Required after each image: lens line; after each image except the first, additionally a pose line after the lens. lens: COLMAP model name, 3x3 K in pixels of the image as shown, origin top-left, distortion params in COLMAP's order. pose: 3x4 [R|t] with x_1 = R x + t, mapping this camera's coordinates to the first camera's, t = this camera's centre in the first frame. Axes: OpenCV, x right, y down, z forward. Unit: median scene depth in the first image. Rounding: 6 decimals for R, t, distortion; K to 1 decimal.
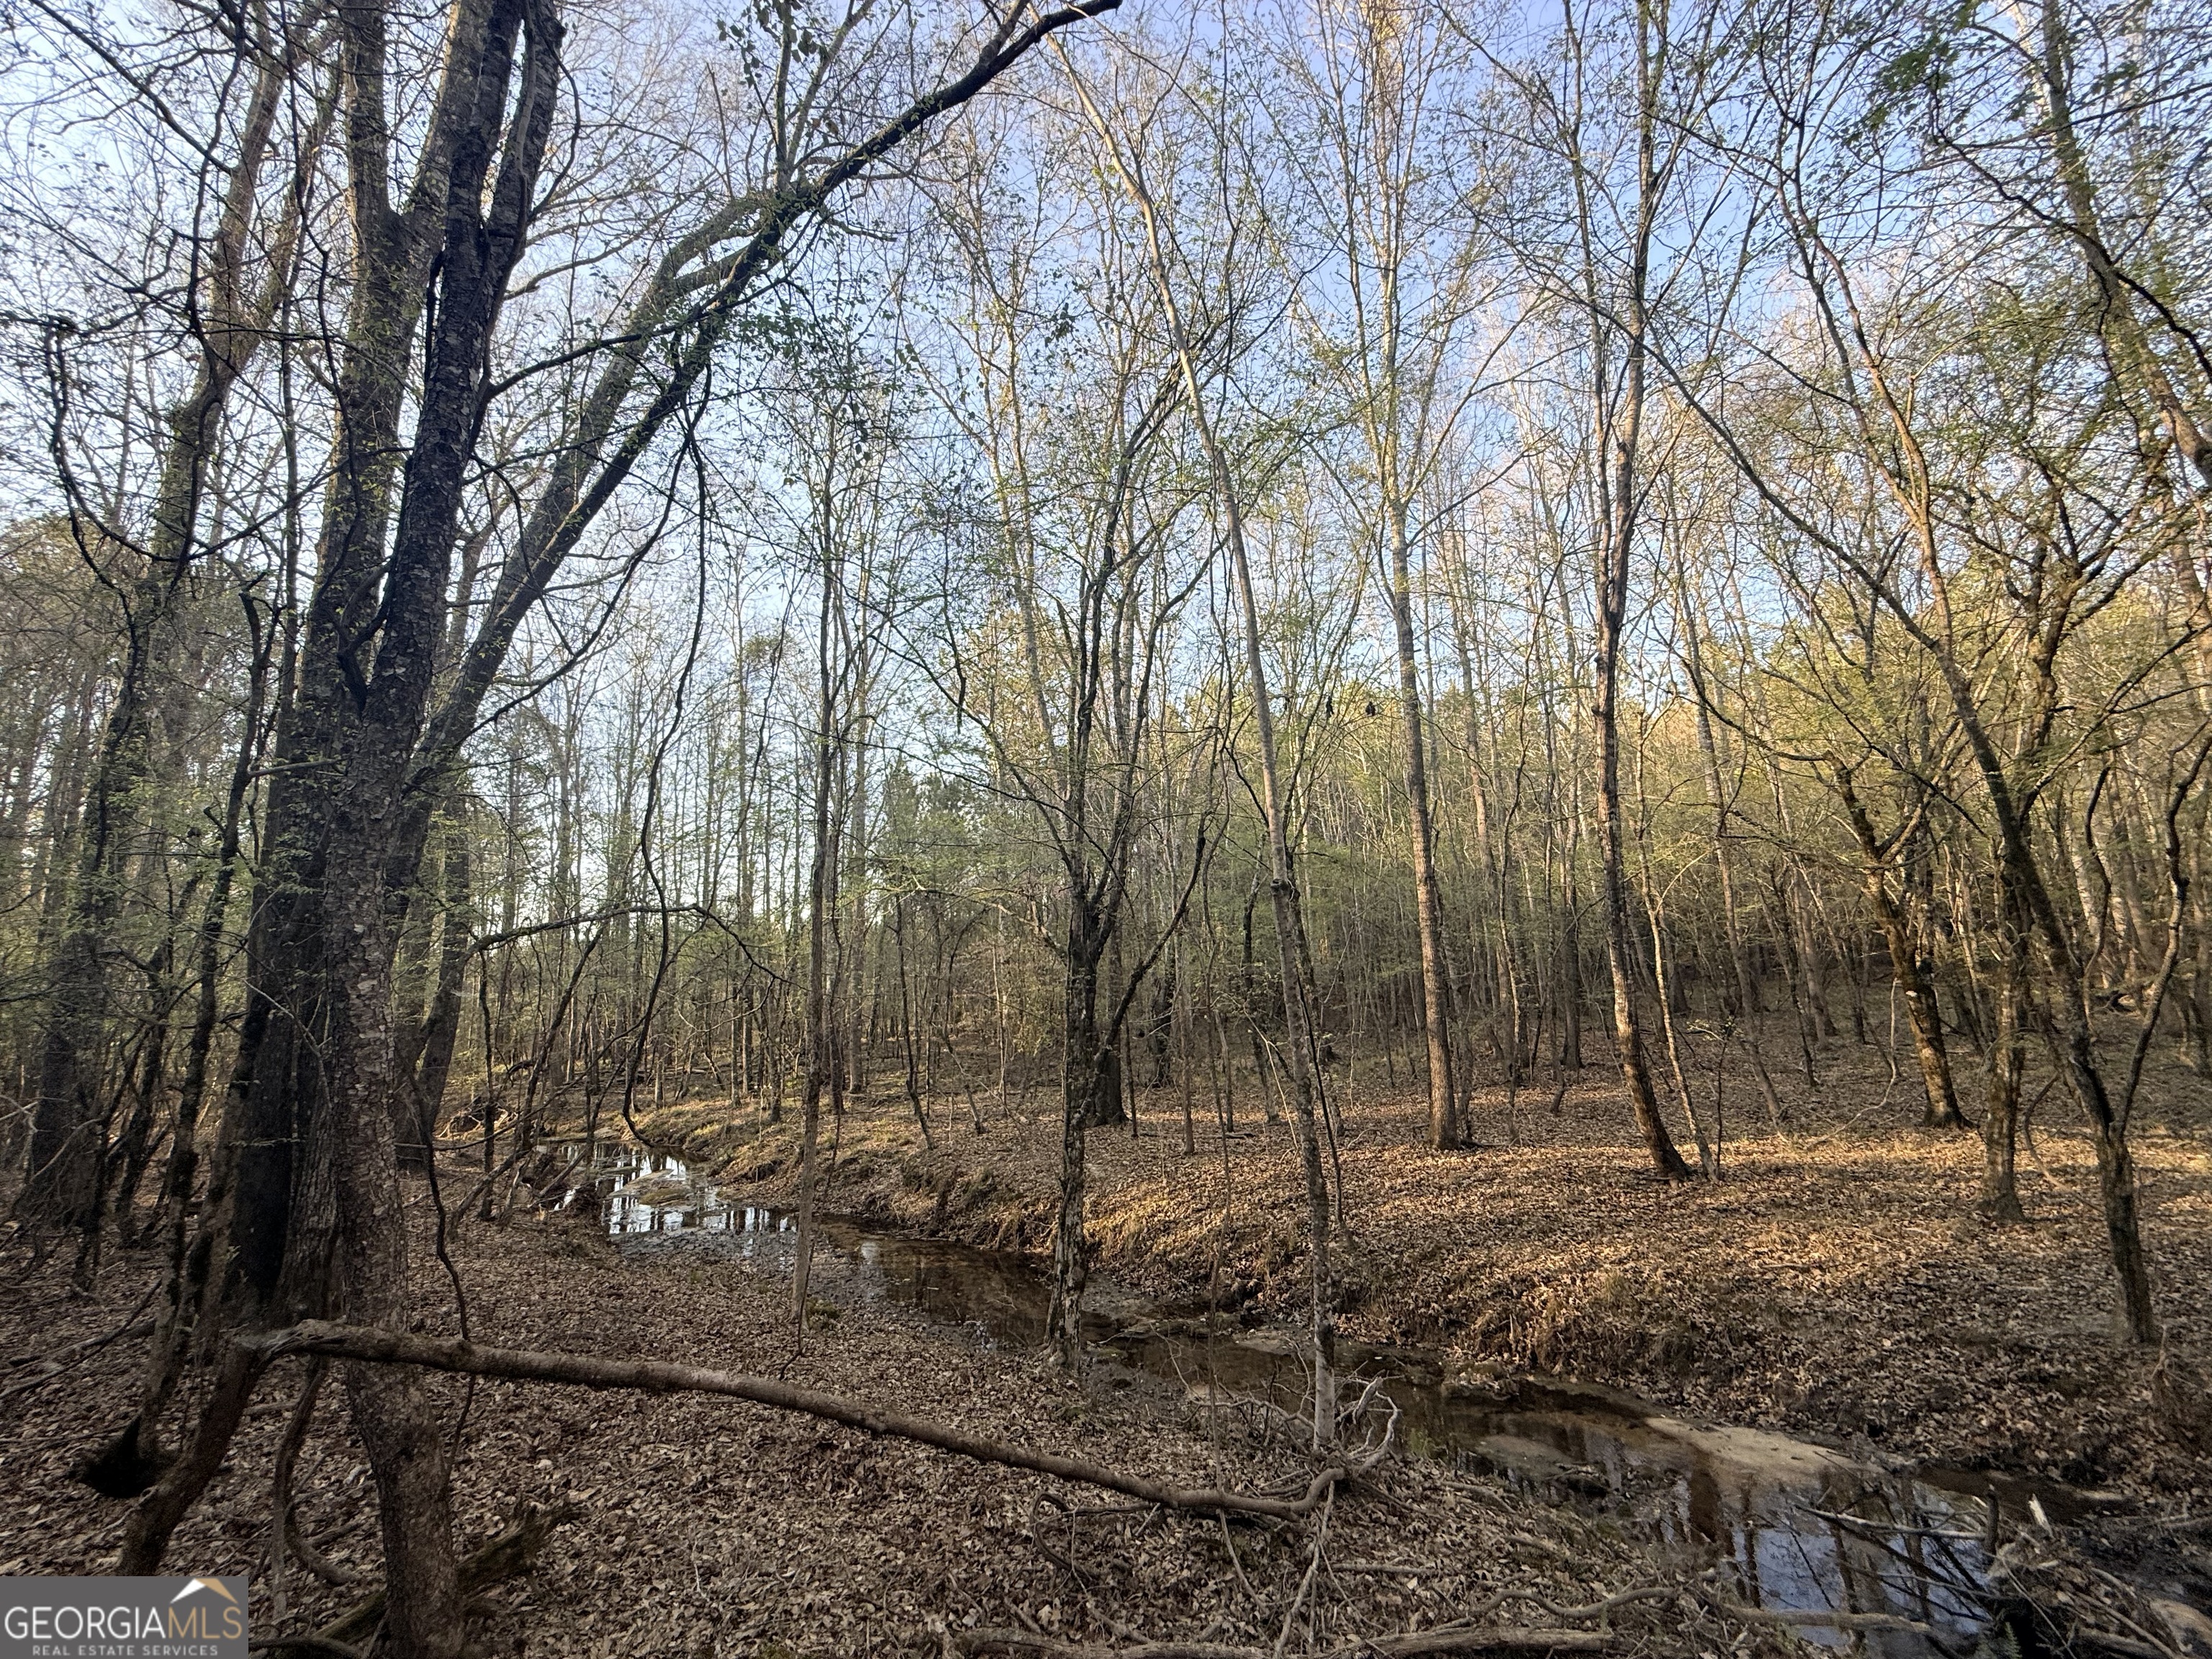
lens RADIAL K [[886.1, 0, 1099.1], [0, 886.1, 826.6], [0, 0, 1]] dist [0.002730, 0.000162]
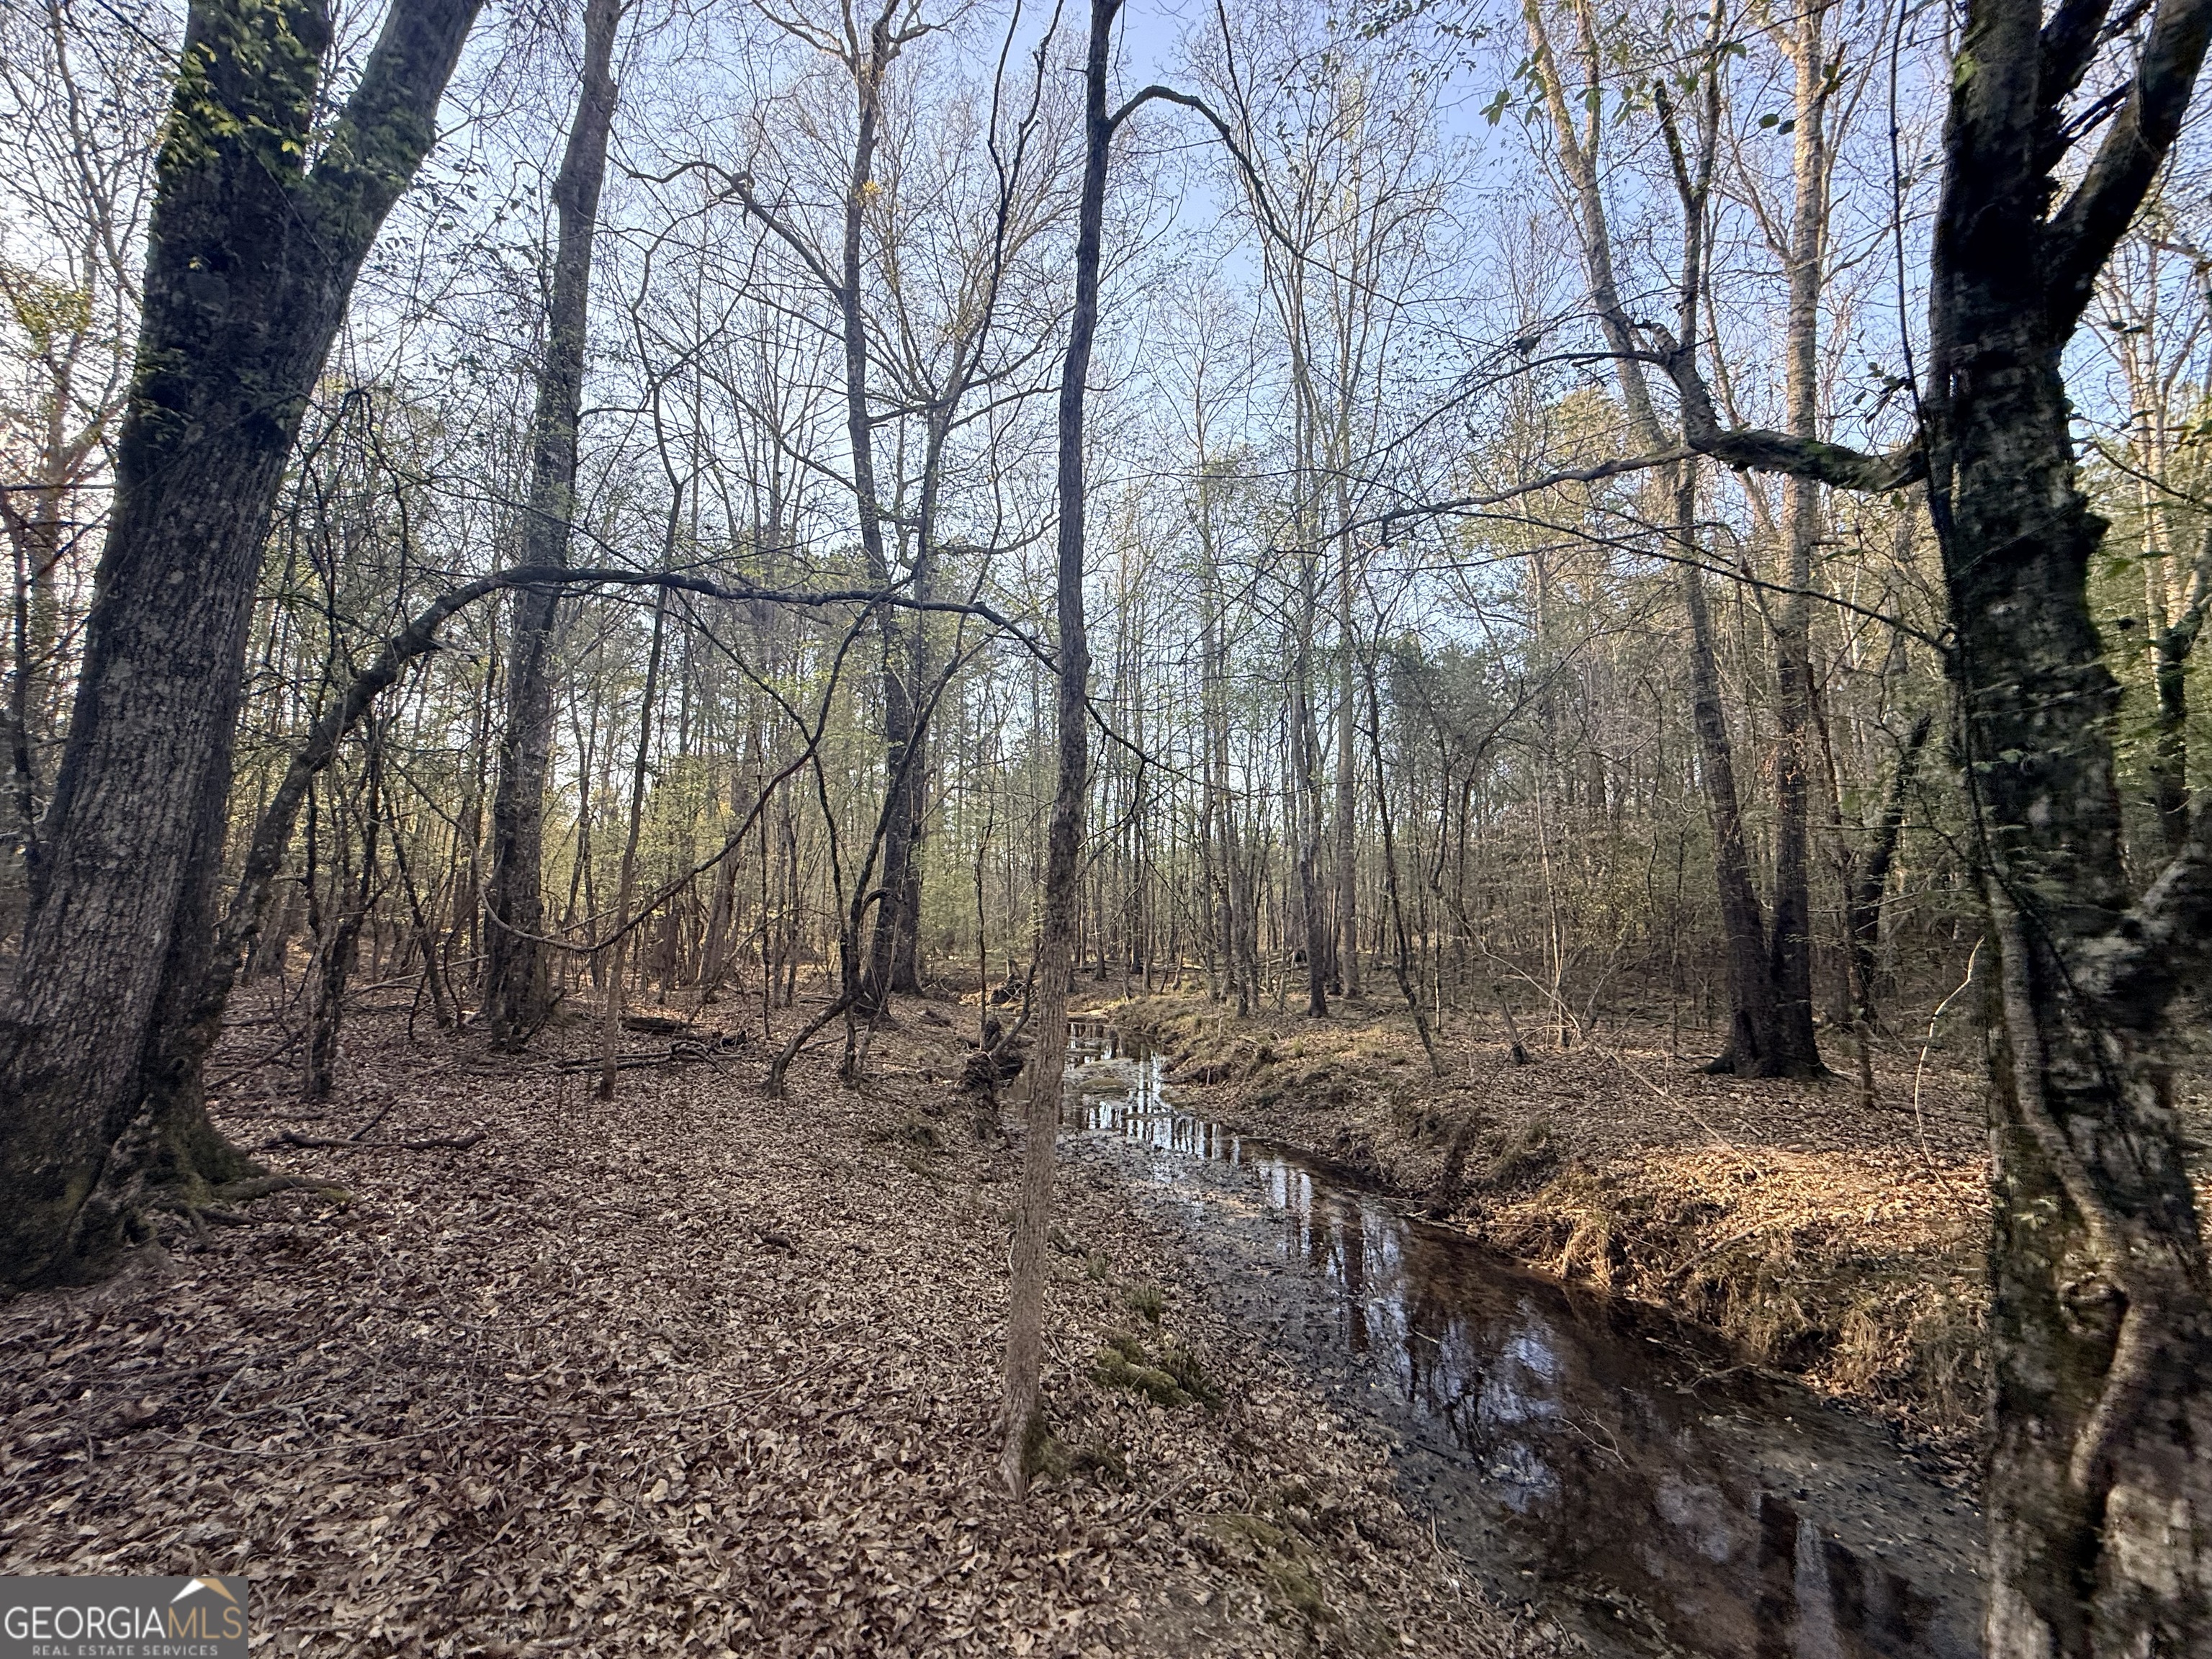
lens RADIAL K [[886.1, 0, 1099.1], [0, 886.1, 826.6], [0, 0, 1]] dist [0.002730, 0.000162]
pose [[0.840613, -0.008385, -0.541571, -0.046027], [0.050957, 0.996670, 0.063663, 0.128537], [0.539234, -0.081113, 0.838241, 0.338993]]
